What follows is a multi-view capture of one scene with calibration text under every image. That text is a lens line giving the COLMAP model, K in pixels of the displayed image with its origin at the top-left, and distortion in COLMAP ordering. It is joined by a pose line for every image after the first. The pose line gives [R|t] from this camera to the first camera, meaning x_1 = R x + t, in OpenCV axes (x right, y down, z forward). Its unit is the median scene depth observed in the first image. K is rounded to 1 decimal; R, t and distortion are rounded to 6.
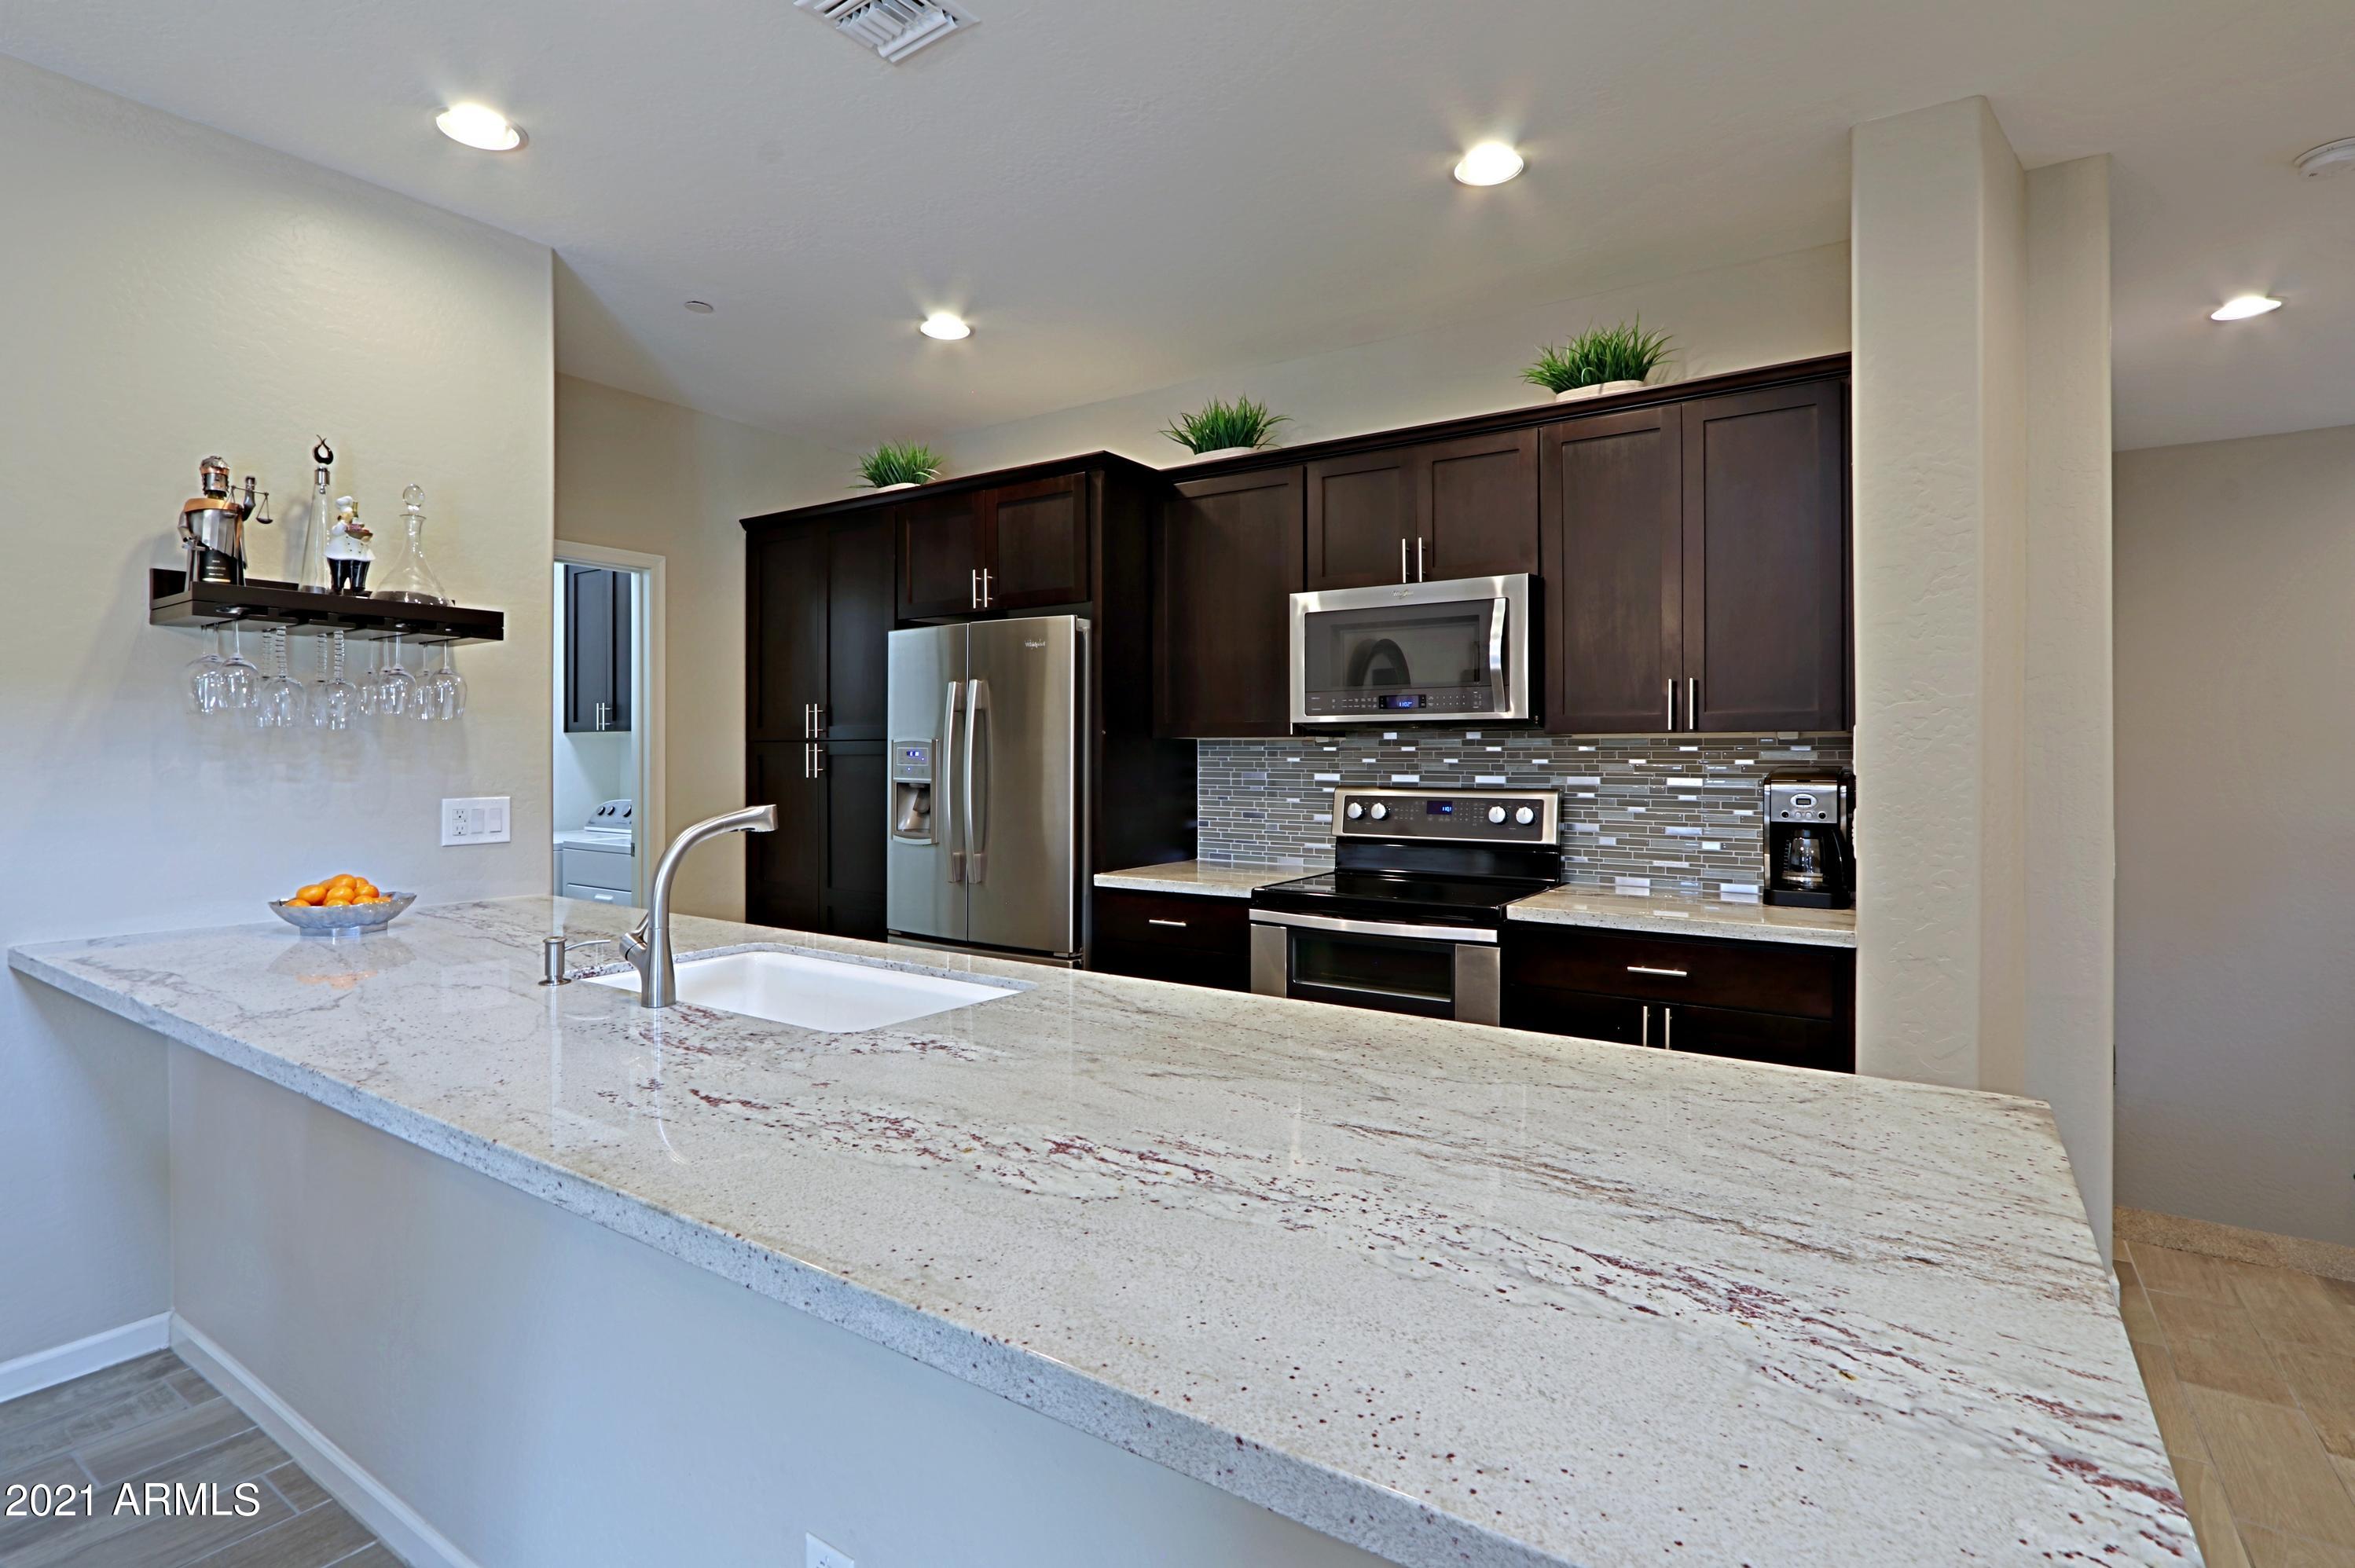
lens RADIAL K [[1110.6, 0, 1224.8], [0, 1110.6, 755.6], [0, 0, 1]] dist [-0.012966, 0.003630]
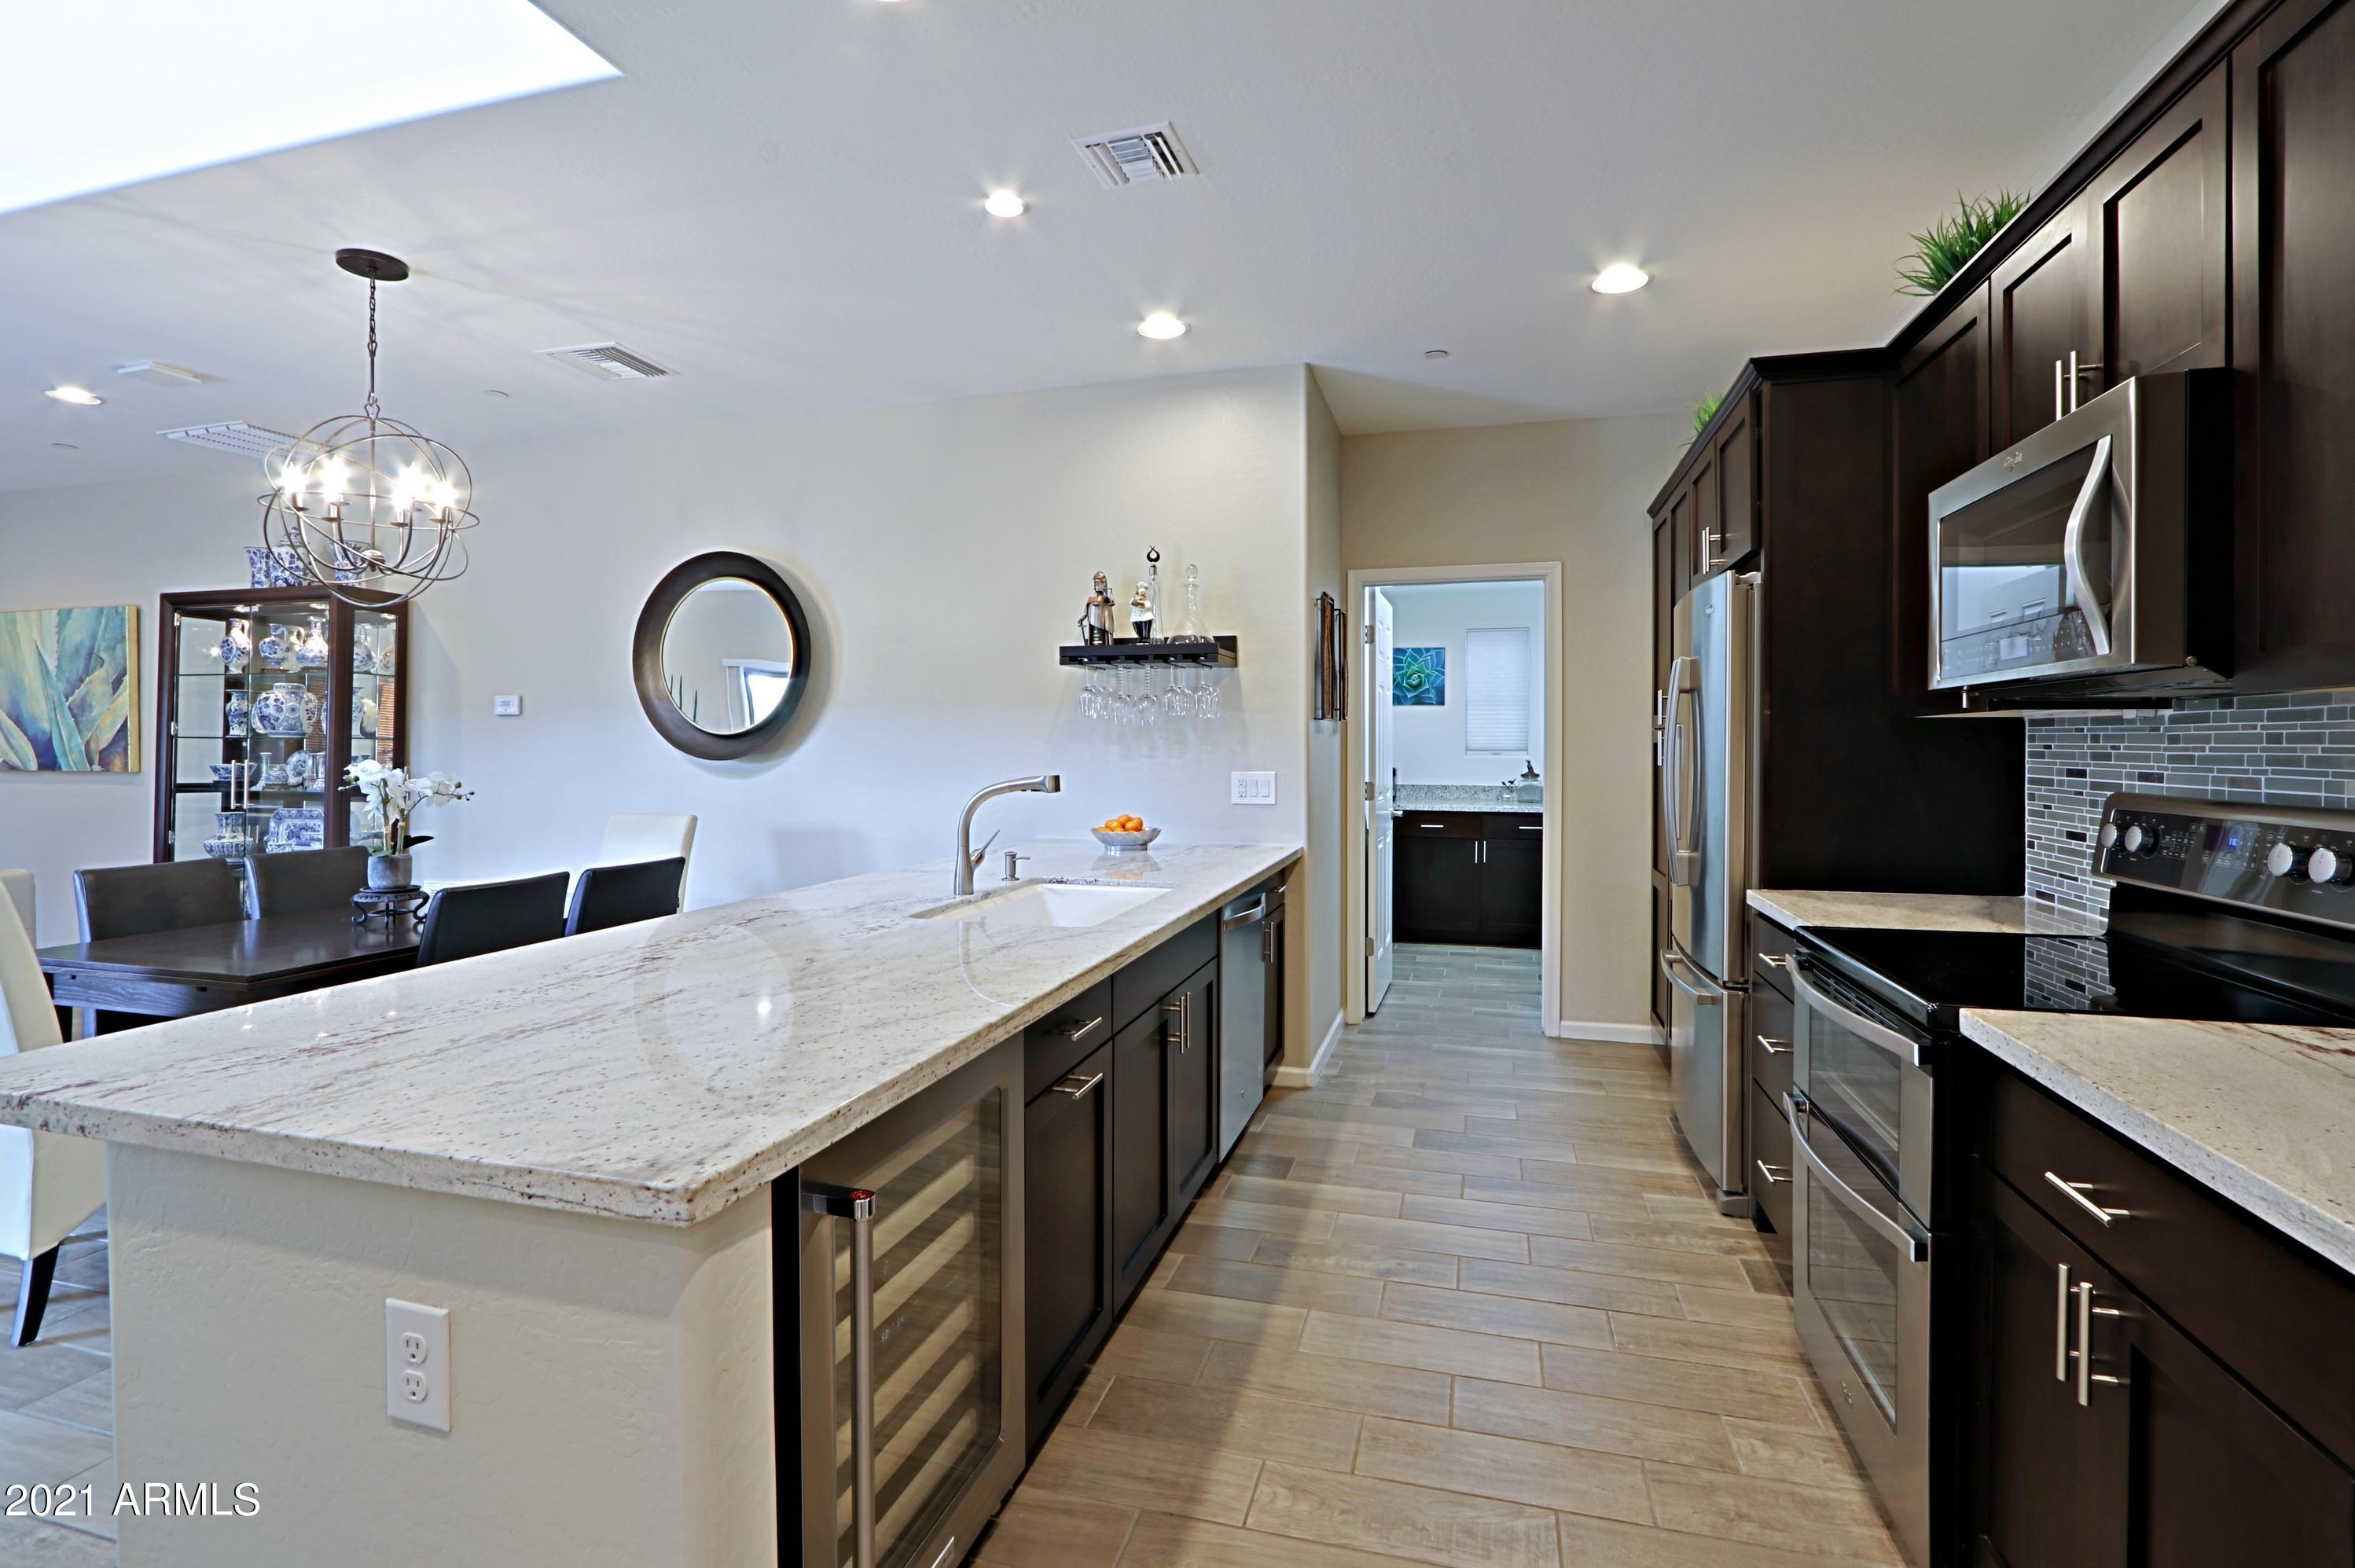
lens RADIAL K [[1110.7, 0, 1166.4], [0, 1110.7, 749.6], [0, 0, 1]] dist [-0.012966, 0.003630]
pose [[0.306232, 0.004184, -0.951948, 0.745254], [-0.001523, 0.999991, 0.003905, 0.004902], [0.951956, 0.000254, 0.306236, 0.515077]]
